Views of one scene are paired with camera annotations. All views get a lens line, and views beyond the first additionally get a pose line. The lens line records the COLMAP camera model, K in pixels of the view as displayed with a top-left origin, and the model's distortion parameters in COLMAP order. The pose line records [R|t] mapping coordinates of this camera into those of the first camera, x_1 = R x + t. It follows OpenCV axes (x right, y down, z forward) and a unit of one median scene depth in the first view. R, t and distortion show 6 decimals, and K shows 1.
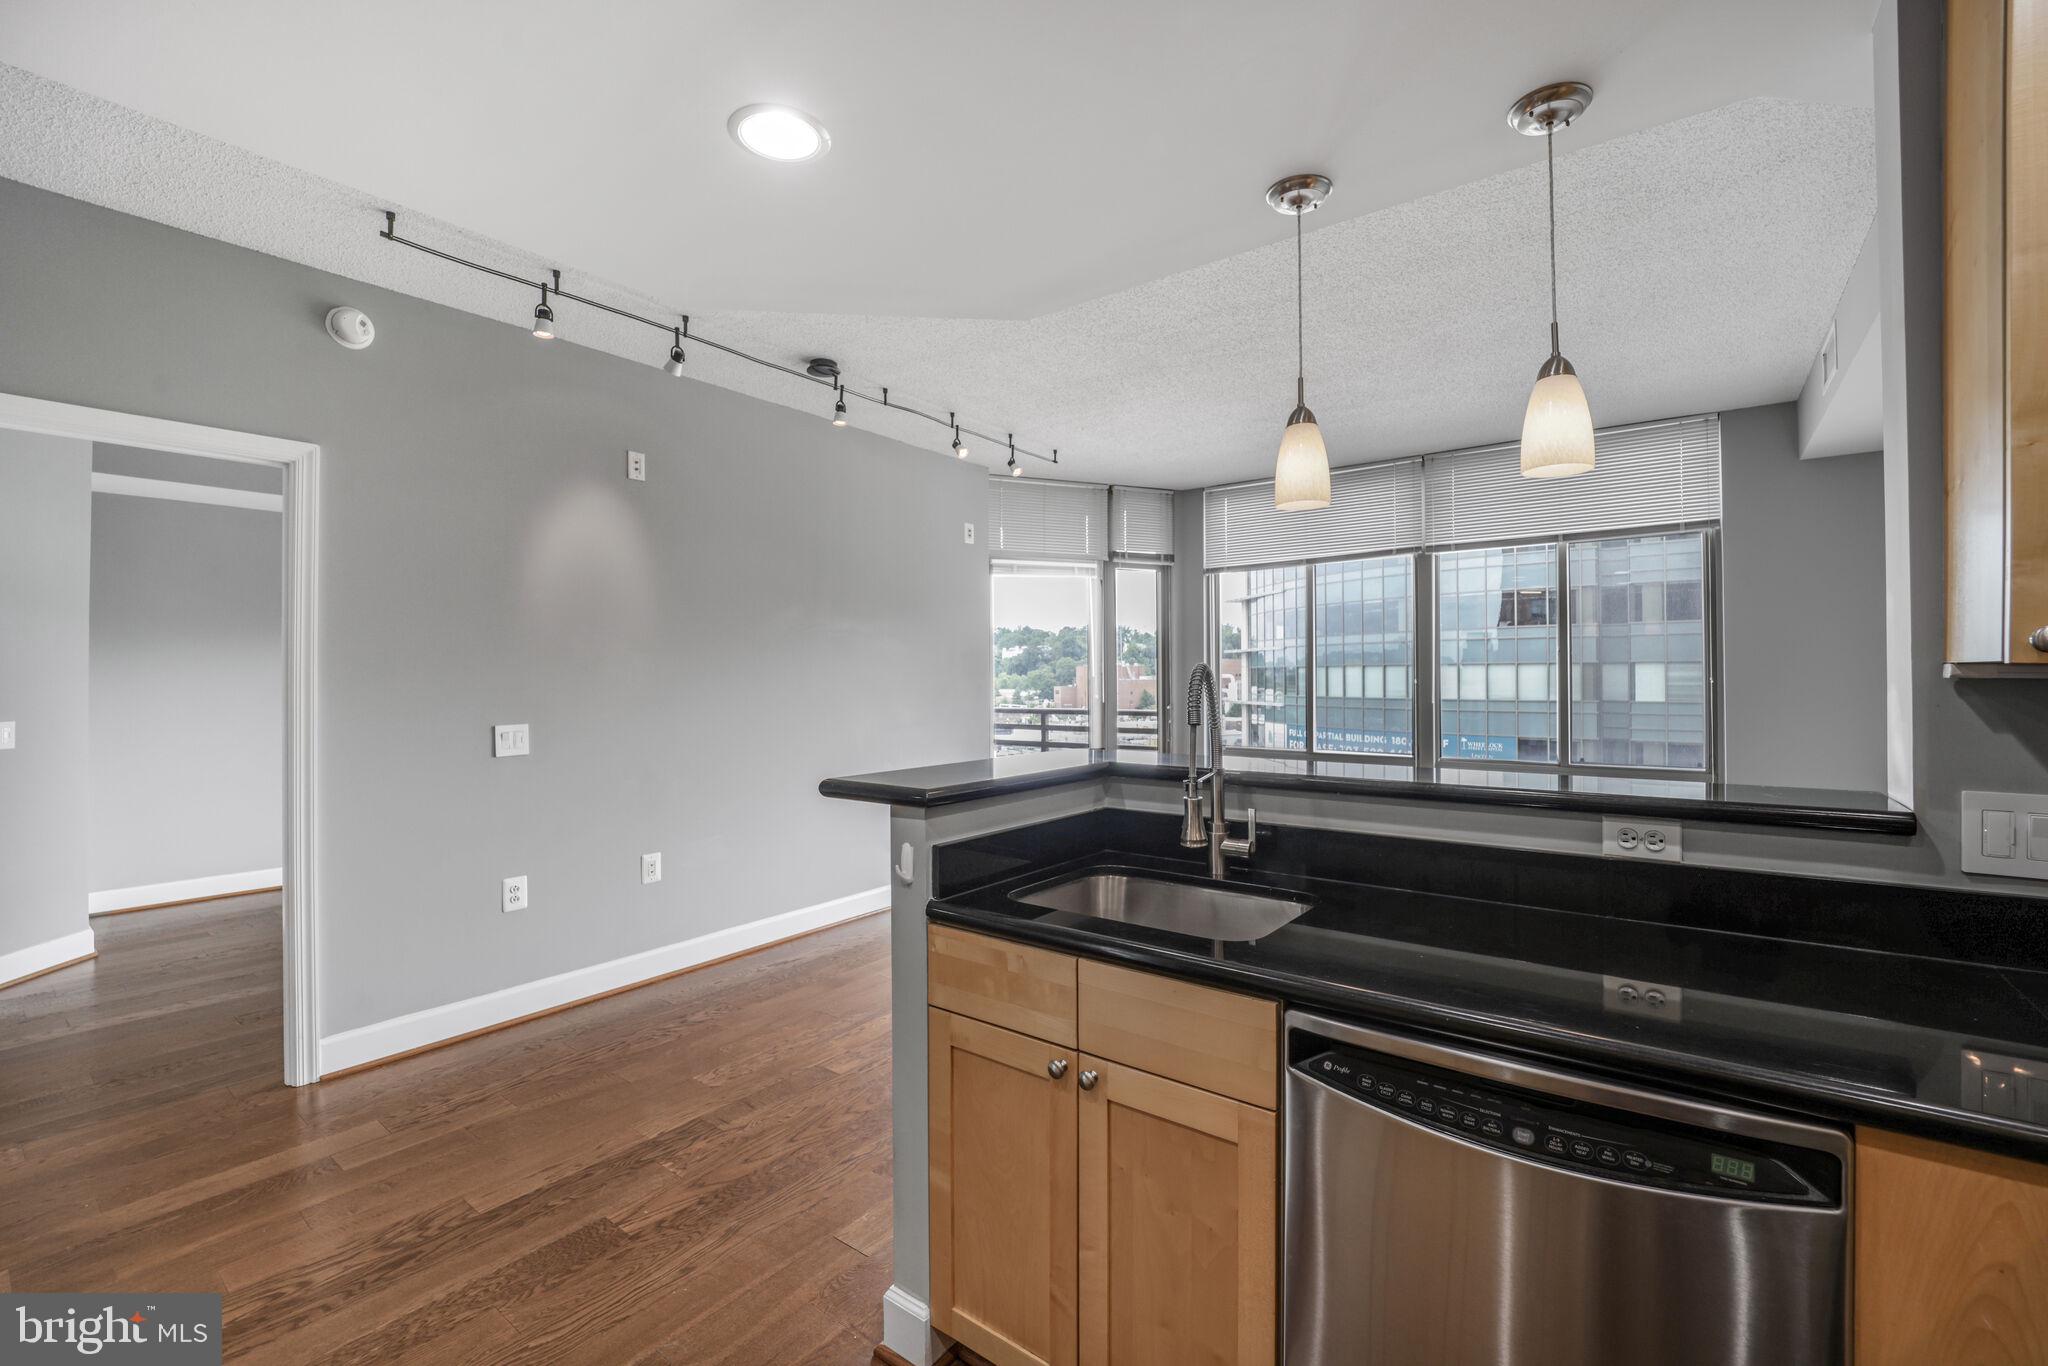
lens RADIAL K [[866.1, 0, 988.7], [0, 866.1, 673.5], [0, 0, 1]] dist [-0.015294, -0.001922]
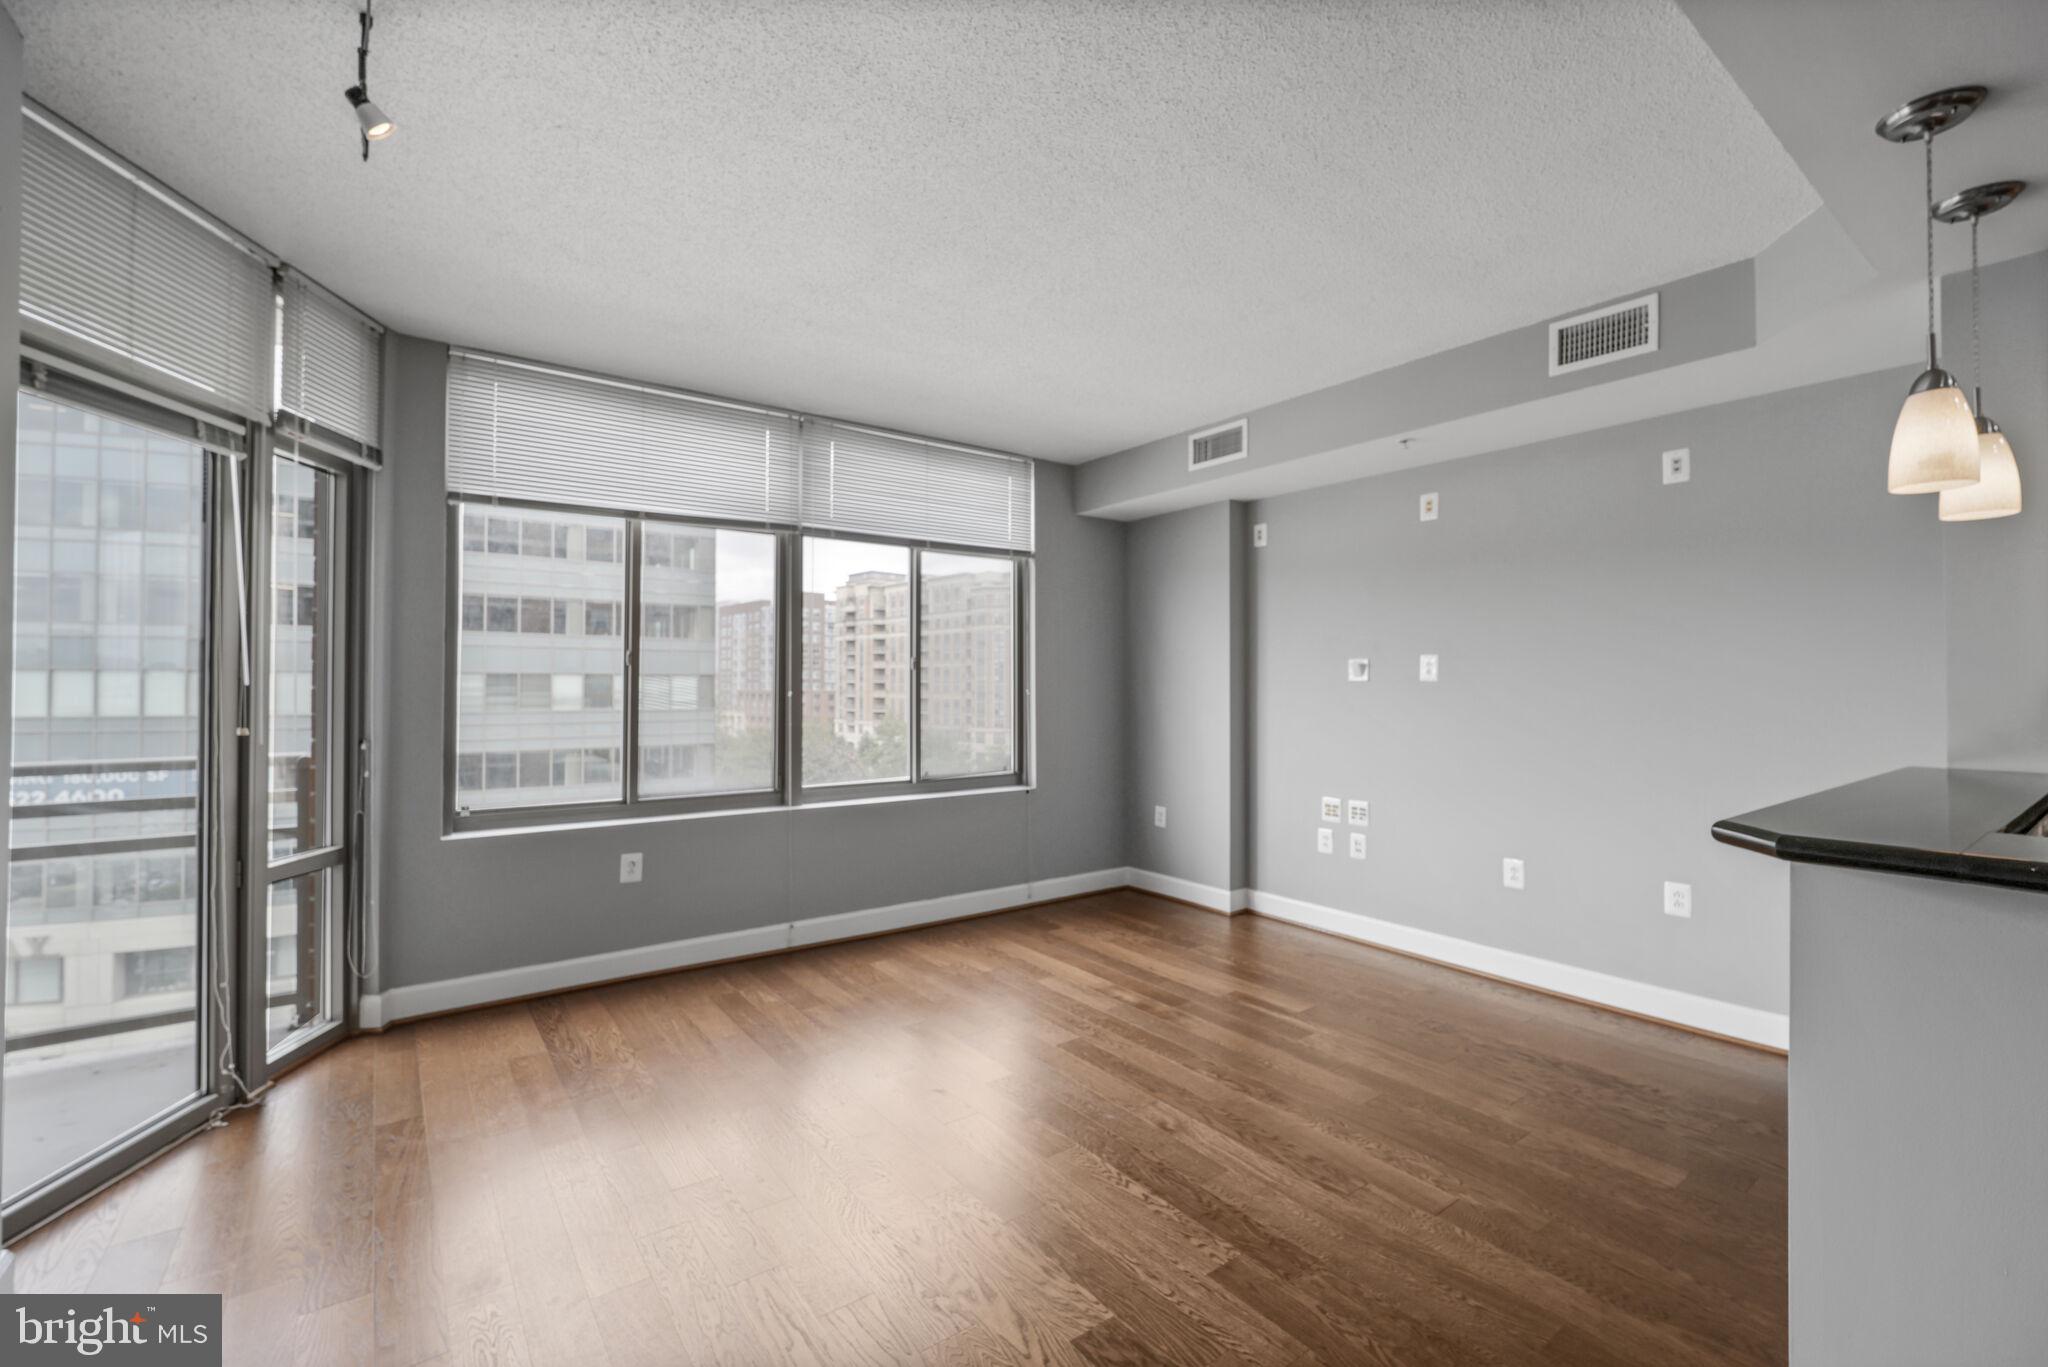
lens RADIAL K [[866.1, 0, 1051.8], [0, 866.1, 666.1], [0, 0, 1]] dist [-0.015294, -0.001922]
pose [[0.235283, 0.026982, 0.971552, -0.434574], [-0.006394, 0.999636, -0.026214, 0.005350], [-0.971906, -0.000044, 0.235370, 1.158199]]
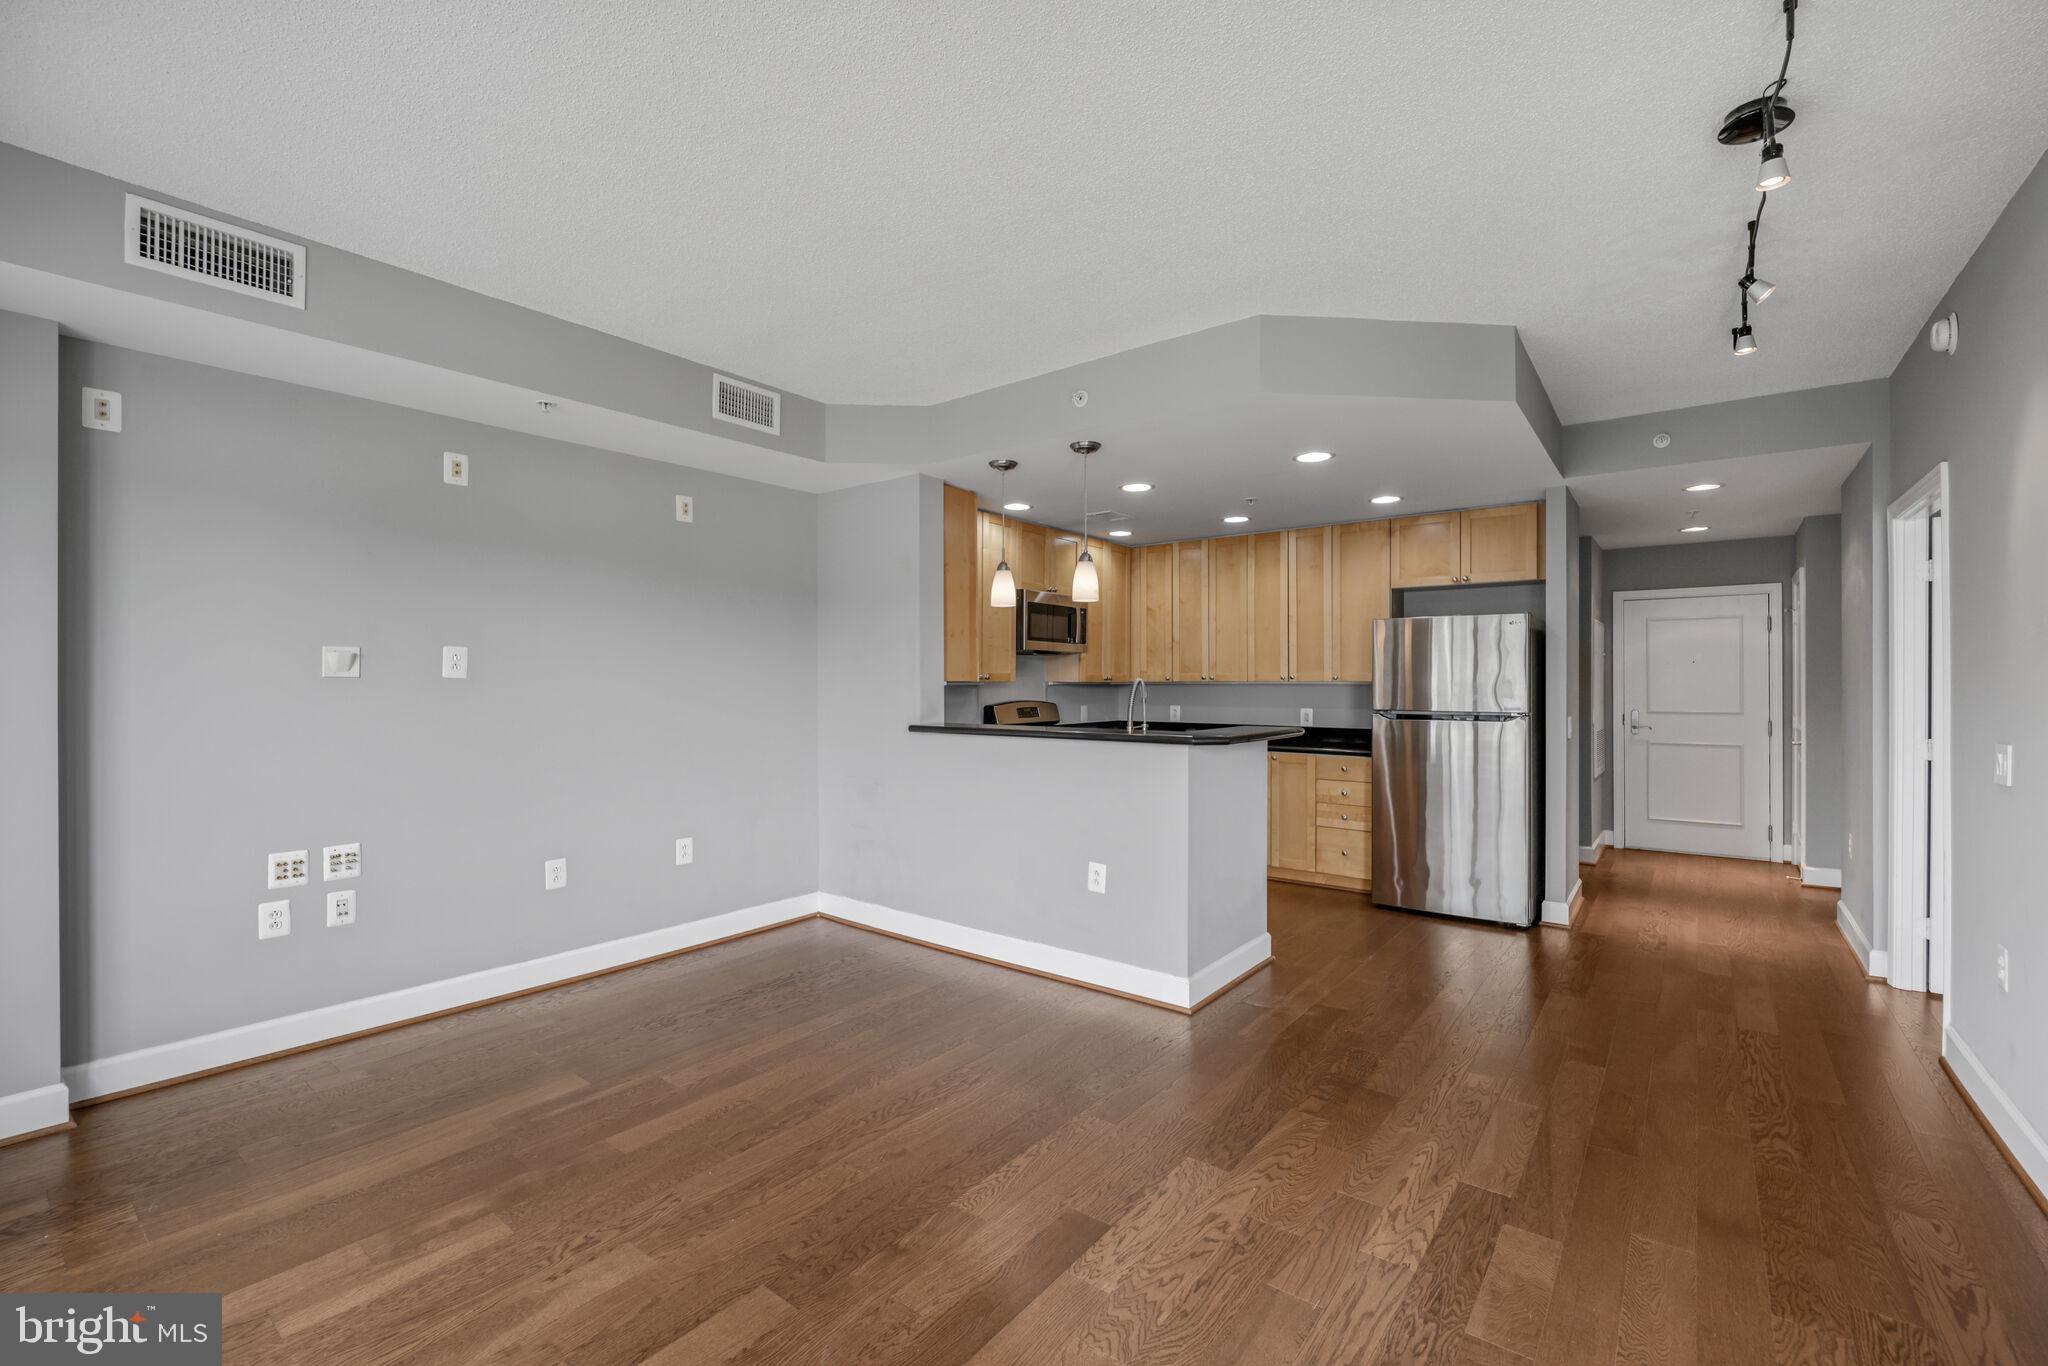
lens RADIAL K [[866.1, 0, 988.3], [0, 866.1, 676.6], [0, 0, 1]] dist [-0.015294, -0.001922]
pose [[-0.999969, 0.004612, 0.006328, 0.409871], [0.004564, 0.999961, -0.007562, -0.001705], [-0.006362, -0.007533, -0.999951, 2.136494]]
